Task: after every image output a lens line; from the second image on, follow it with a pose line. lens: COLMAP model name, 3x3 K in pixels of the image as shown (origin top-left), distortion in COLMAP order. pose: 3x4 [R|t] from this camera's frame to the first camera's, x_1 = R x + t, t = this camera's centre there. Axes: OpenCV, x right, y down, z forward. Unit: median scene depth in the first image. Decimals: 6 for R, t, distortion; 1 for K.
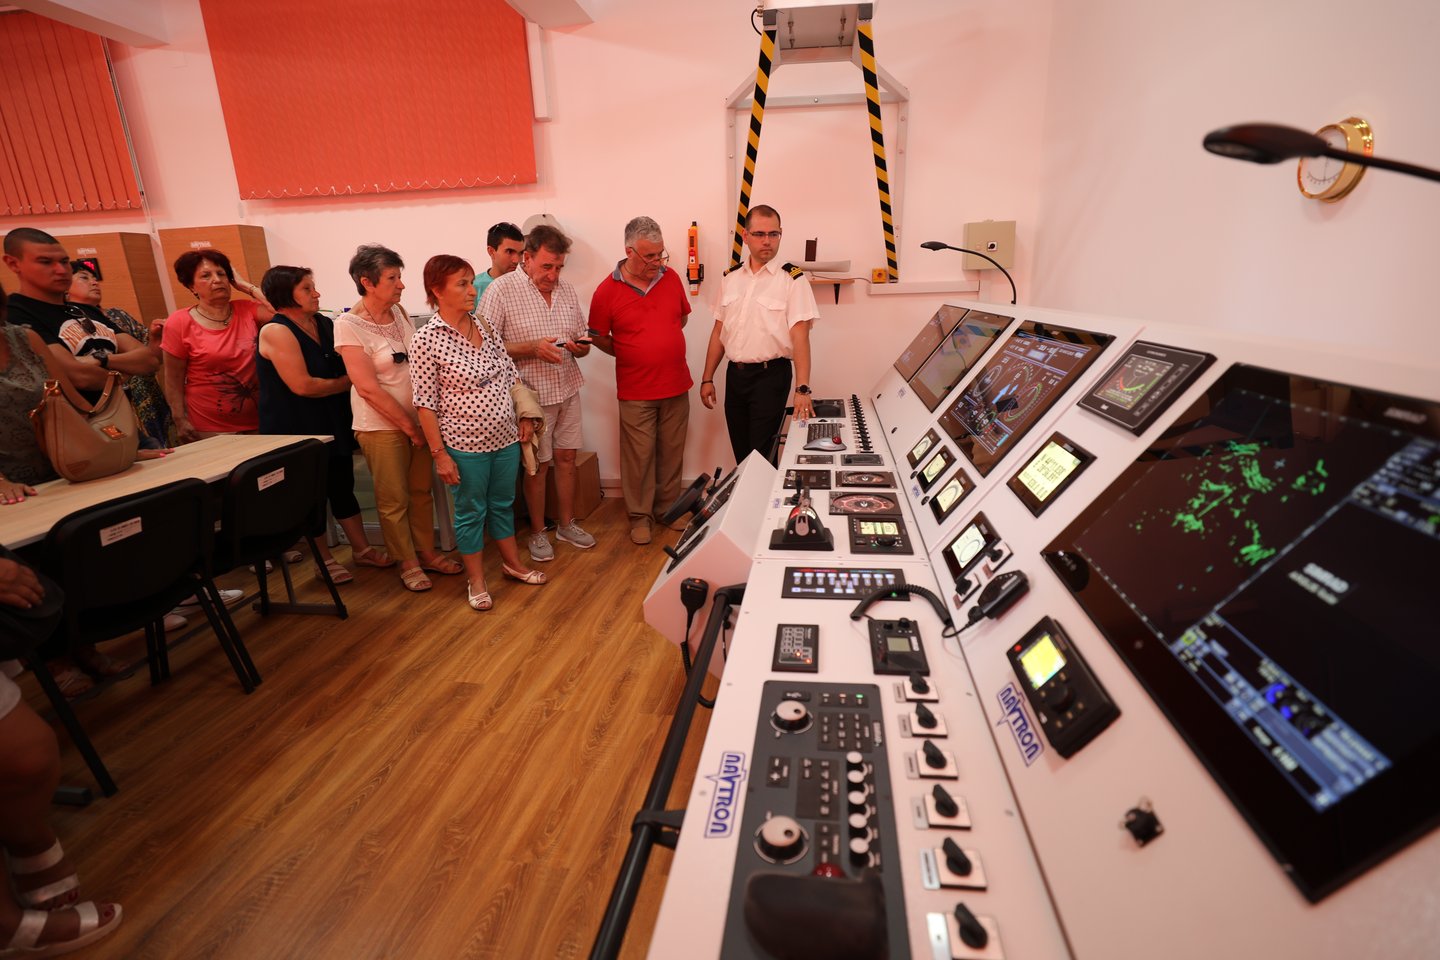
lens RADIAL K [[658.4, 0, 736.1], [0, 658.4, 478.3], [0, 0, 1]] dist [-0.043783, 0.013330]
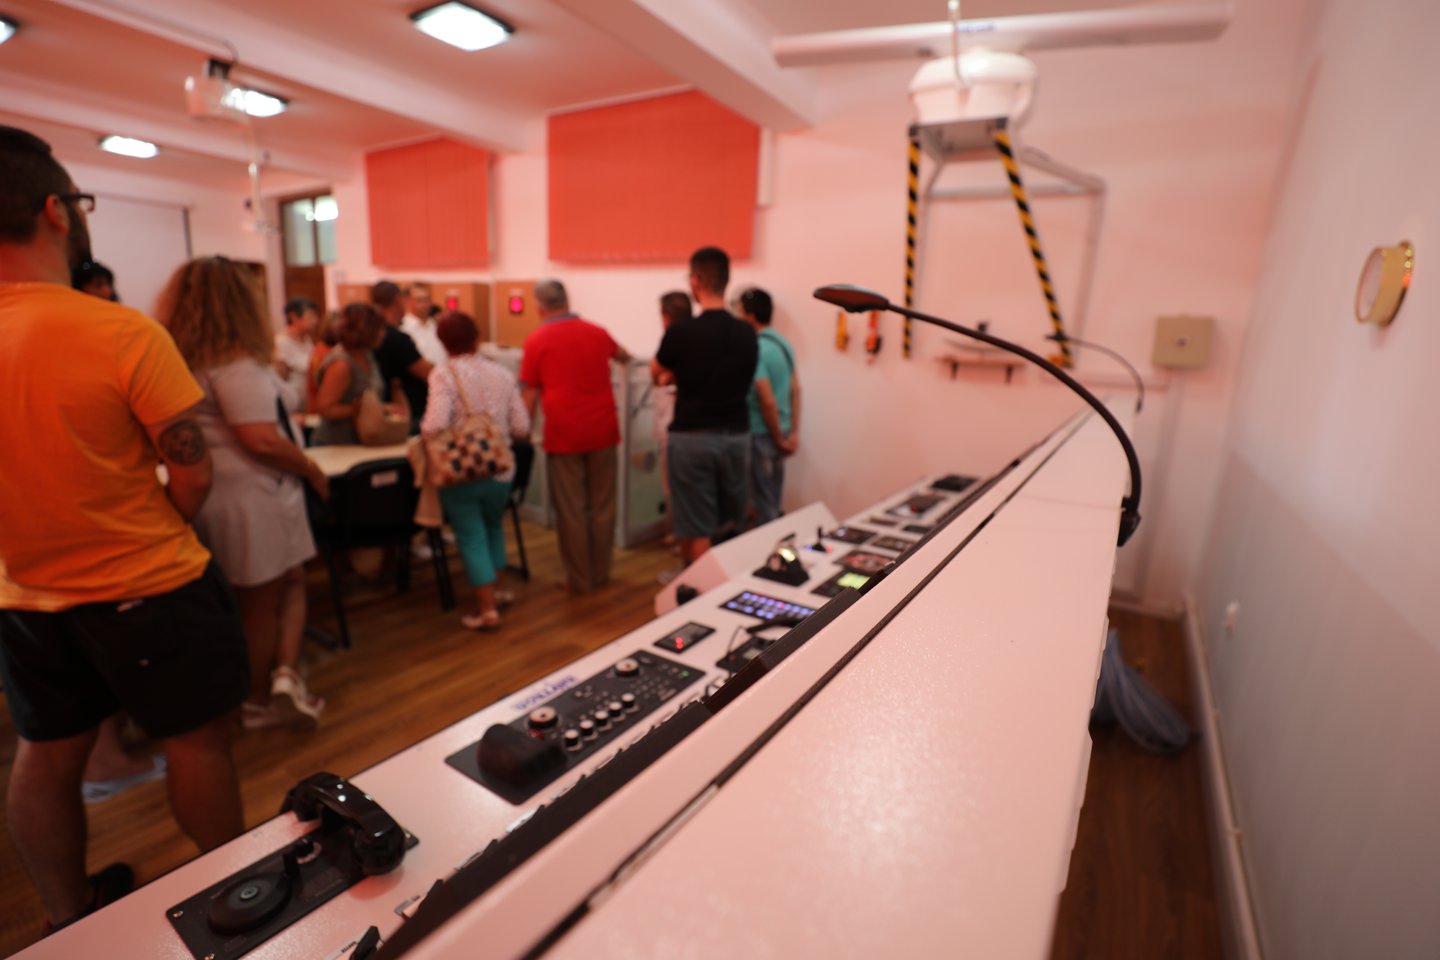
lens RADIAL K [[658.4, 0, 736.1], [0, 658.4, 478.3], [0, 0, 1]] dist [-0.043783, 0.013330]
pose [[0.910710, 0.156165, -0.382388, 0.353512], [-0.187829, 0.981093, -0.046667, -0.005300], [0.367870, 0.114323, 0.922823, -0.111436]]
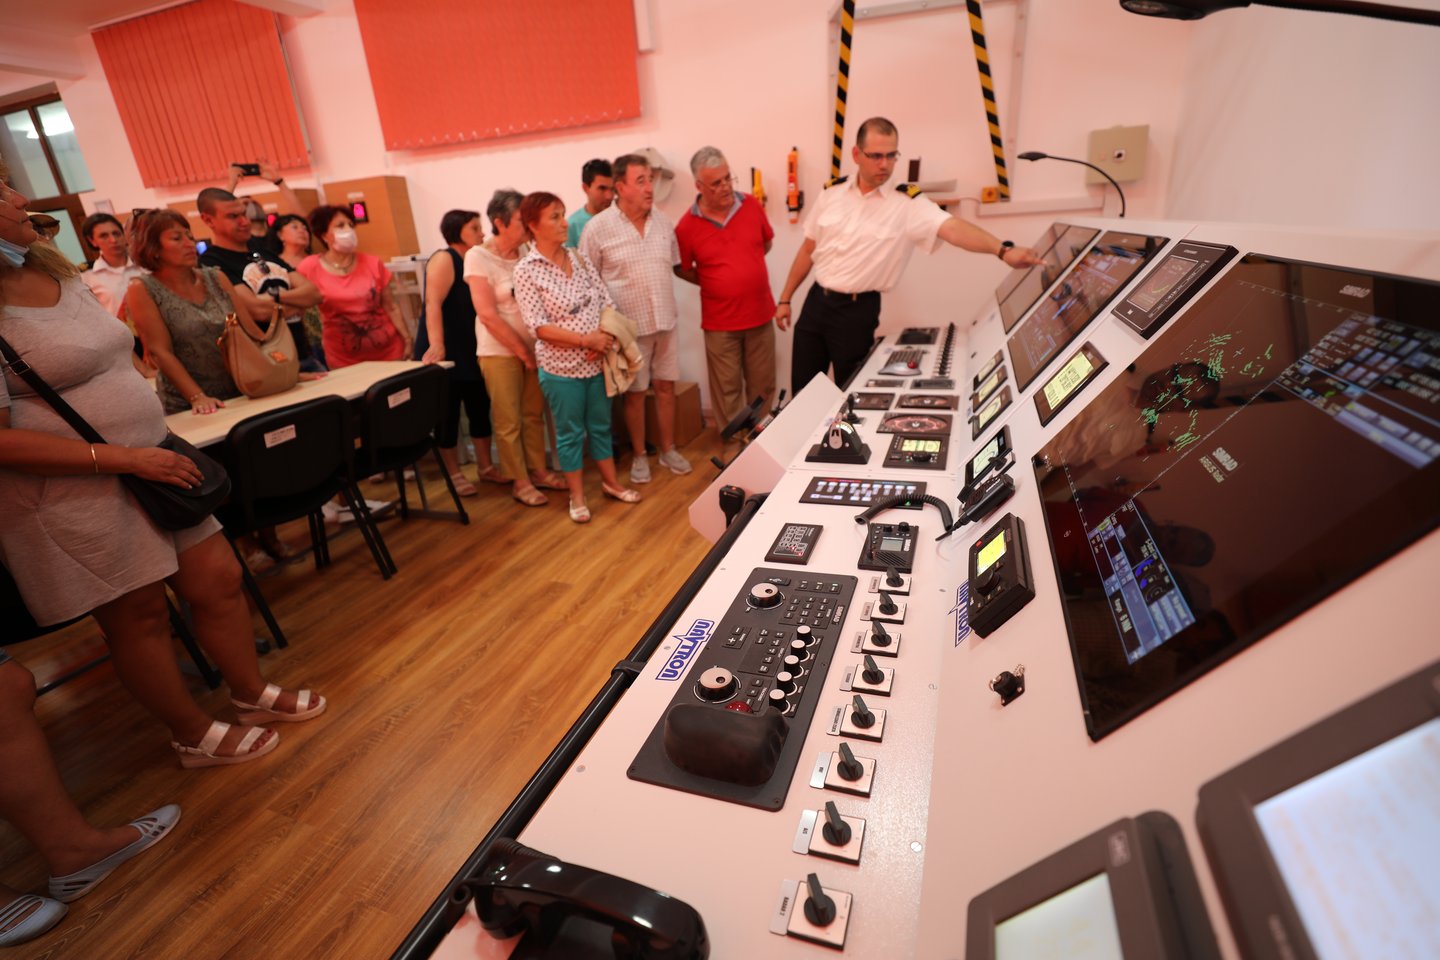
lens RADIAL K [[658.4, 0, 736.1], [0, 658.4, 478.3], [0, 0, 1]] dist [-0.043783, 0.013330]
pose [[0.979939, 0.033927, -0.196390, 0.114495], [-0.016299, 0.995746, 0.090689, 0.031929], [0.198631, -0.085669, 0.976323, -0.030800]]
